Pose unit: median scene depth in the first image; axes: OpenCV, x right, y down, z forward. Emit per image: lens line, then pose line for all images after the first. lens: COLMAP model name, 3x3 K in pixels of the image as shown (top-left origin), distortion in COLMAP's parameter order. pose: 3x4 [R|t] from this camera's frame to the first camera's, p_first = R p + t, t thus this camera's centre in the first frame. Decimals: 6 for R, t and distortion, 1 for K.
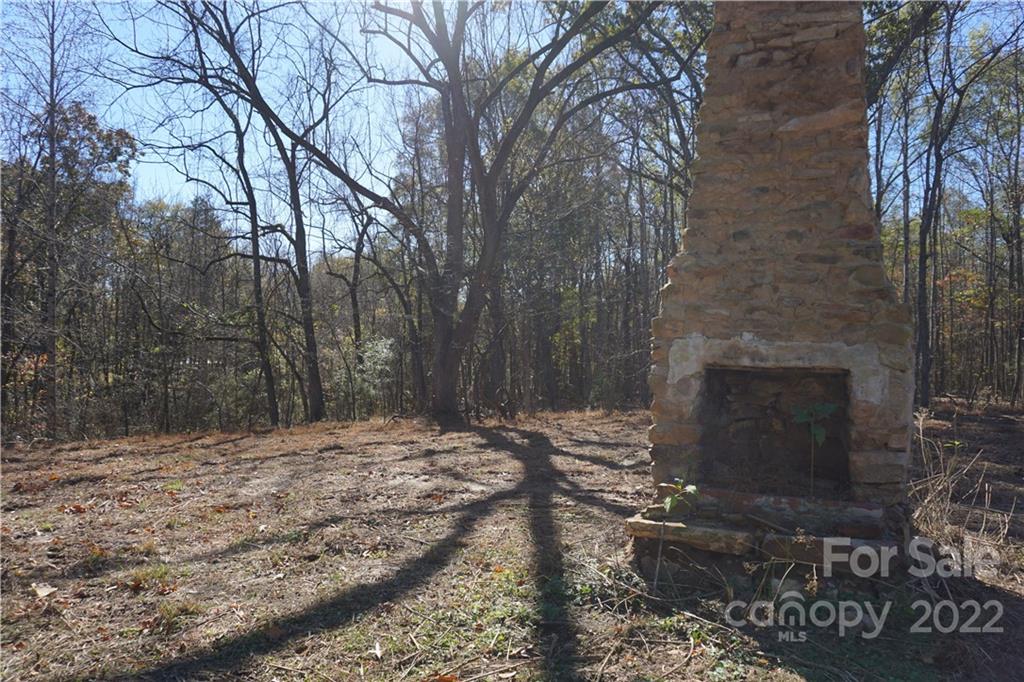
lens RADIAL K [[686.7, 0, 514.6], [0, 686.7, 334.7], [0, 0, 1]] dist [-0.048215, 0.034716]
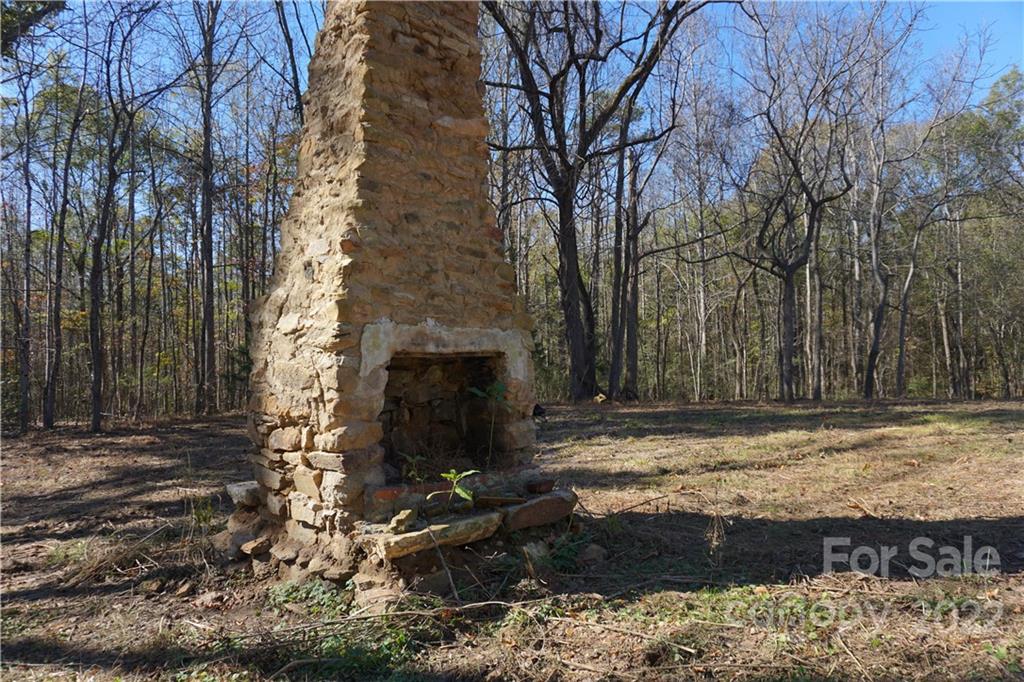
lens RADIAL K [[686.7, 0, 515.8], [0, 686.7, 337.7], [0, 0, 1]] dist [-0.048215, 0.034716]
pose [[0.296762, 0.013201, 0.954860, -0.551647], [0.023389, 0.999504, -0.021087, 0.047502], [-0.954665, 0.028591, 0.296306, 0.585646]]
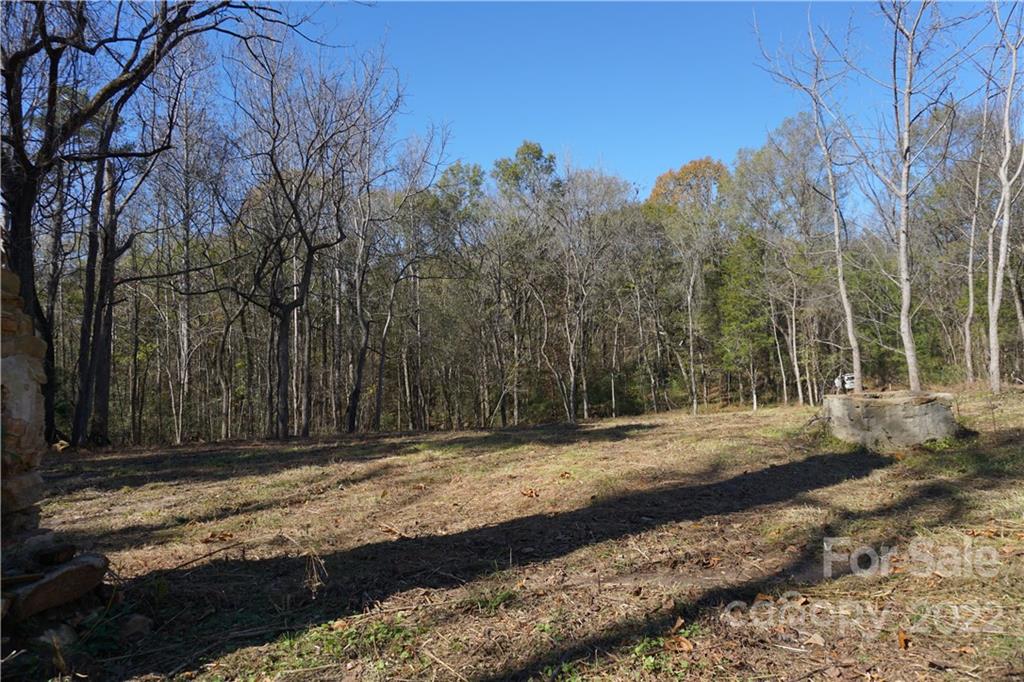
lens RADIAL K [[686.7, 0, 512.9], [0, 686.7, 338.5], [0, 0, 1]] dist [-0.048215, 0.034716]
pose [[-0.416969, 0.064180, 0.906652, -0.525636], [0.021586, 0.997922, -0.060713, 0.053432], [-0.908664, -0.005745, -0.417488, 0.698218]]
